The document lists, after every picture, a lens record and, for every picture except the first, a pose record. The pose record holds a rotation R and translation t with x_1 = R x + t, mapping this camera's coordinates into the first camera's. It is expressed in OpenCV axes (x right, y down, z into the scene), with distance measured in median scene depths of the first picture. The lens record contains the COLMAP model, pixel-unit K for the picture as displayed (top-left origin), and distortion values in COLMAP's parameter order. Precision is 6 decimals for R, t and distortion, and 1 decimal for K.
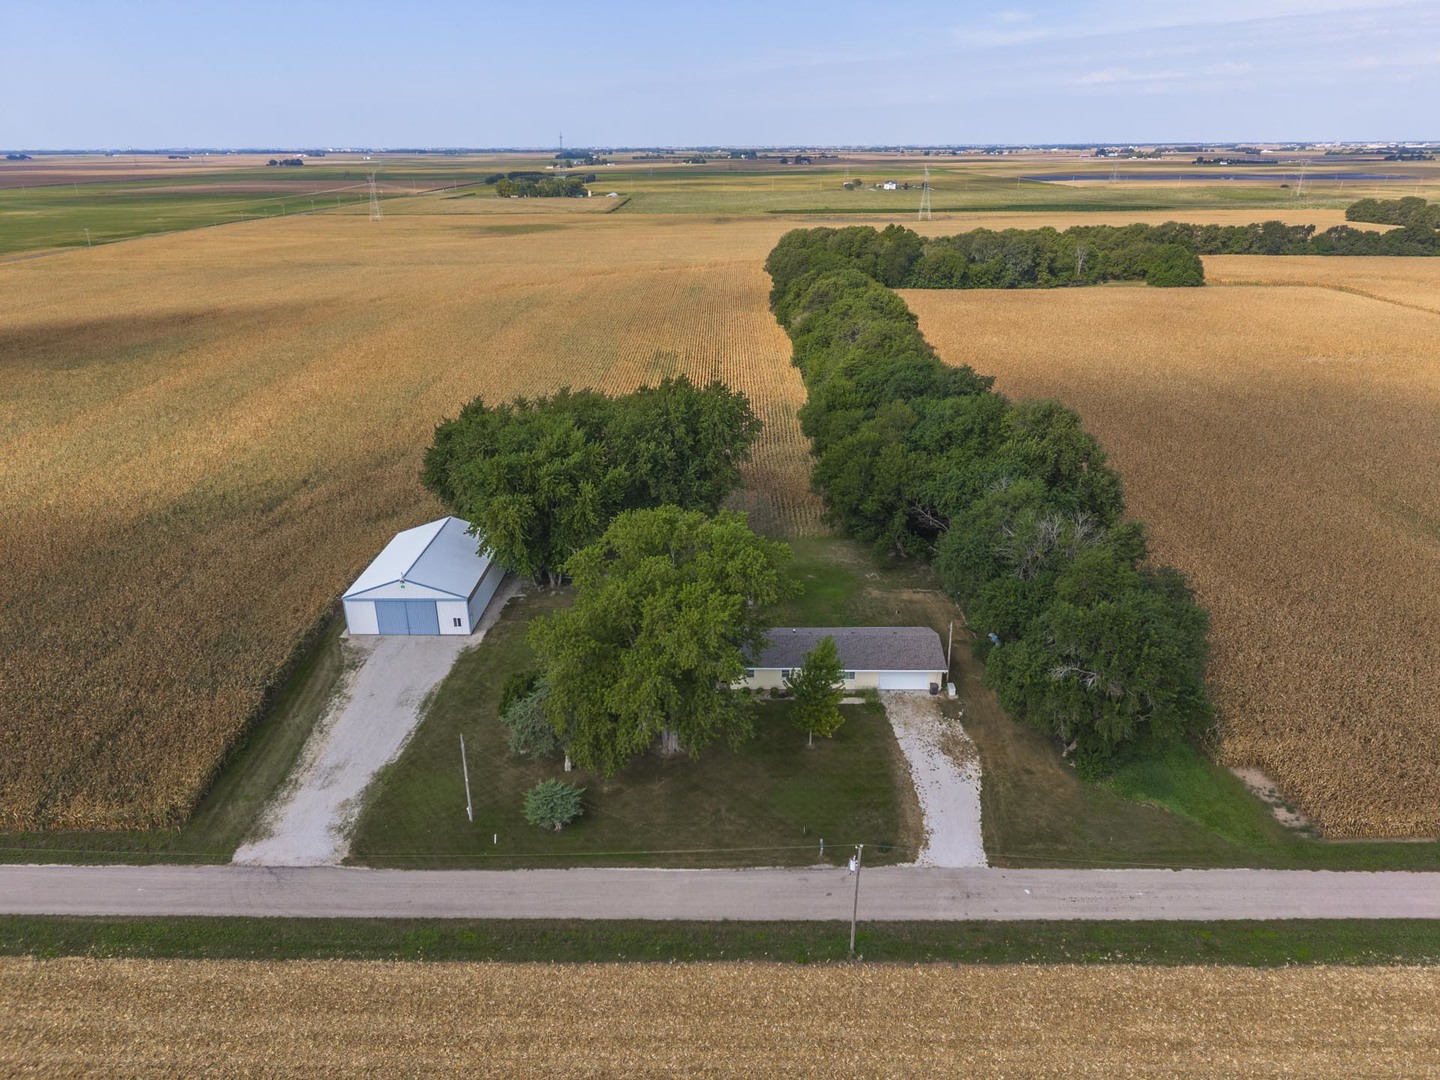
lens RADIAL K [[959.9, 0, 711.0], [0, 959.9, 544.9], [0, 0, 1]] dist [0.048111, -0.035378]
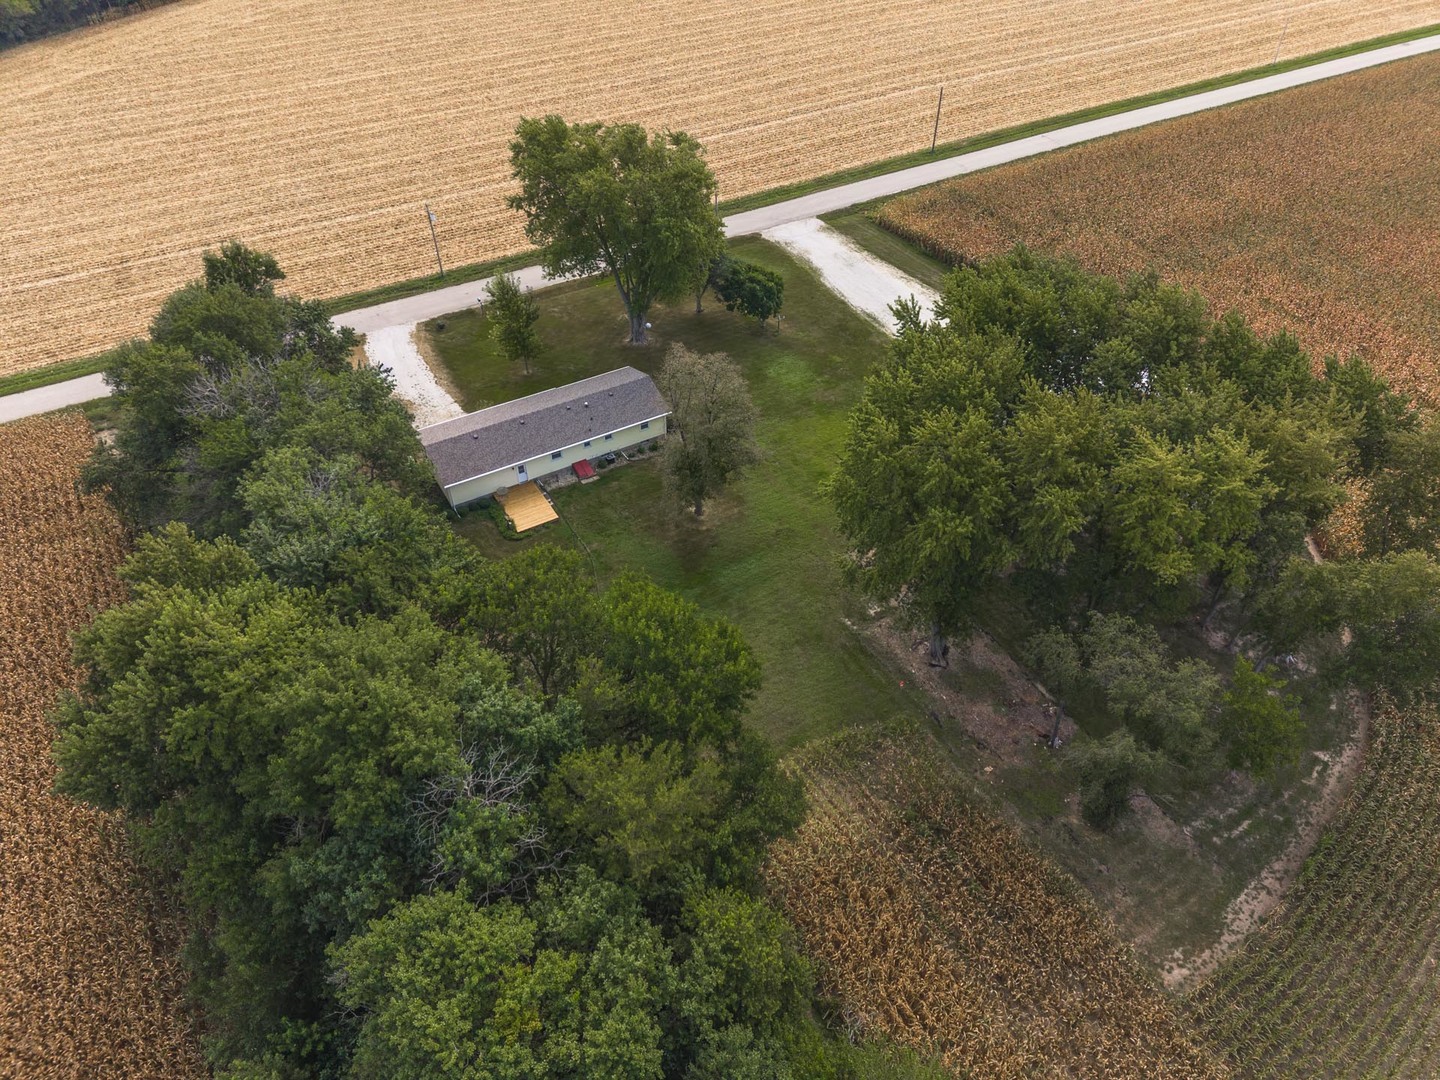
lens RADIAL K [[959.9, 0, 711.0], [0, 959.9, 544.9], [0, 0, 1]] dist [0.048111, -0.035378]
pose [[-0.857577, 0.362915, -0.364493, 0.415463], [-0.189558, 0.435767, 0.879872, -0.756556], [0.478153, 0.823650, -0.304910, 1.663033]]
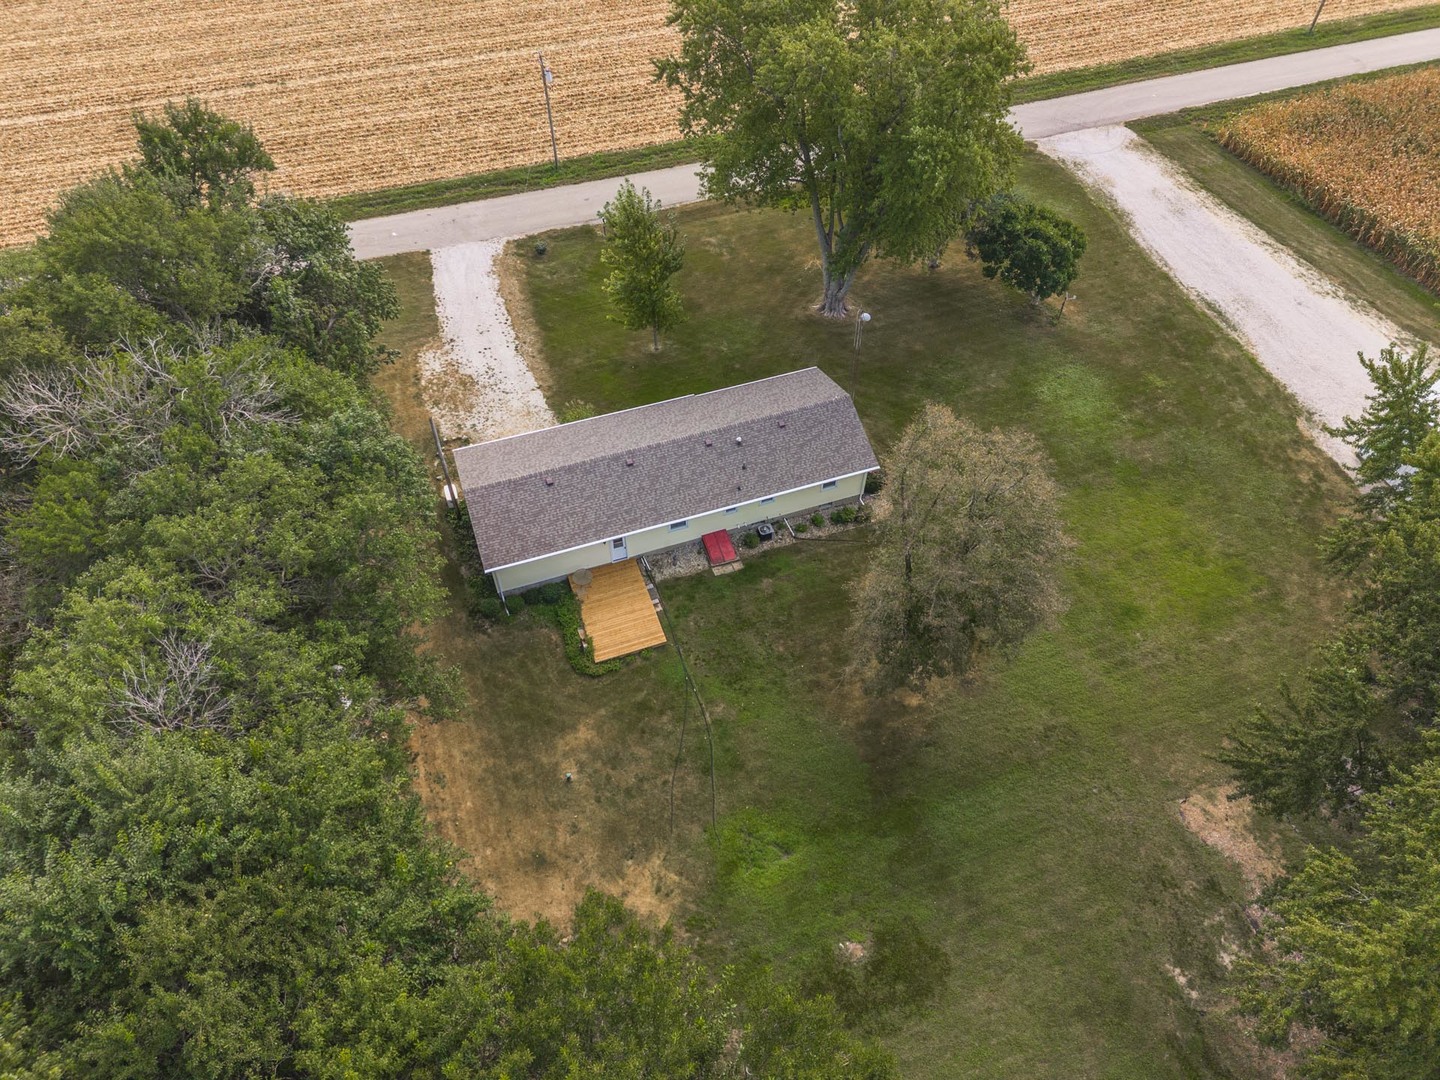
lens RADIAL K [[950.8, 0, 720.9], [0, 950.8, 534.3], [0, 0, 1]] dist [0.034258, -0.022601]
pose [[-0.936944, 0.272747, -0.218508, 0.258843], [-0.132913, 0.300159, 0.944584, -0.439539], [0.323219, 0.914064, -0.244981, 1.359119]]
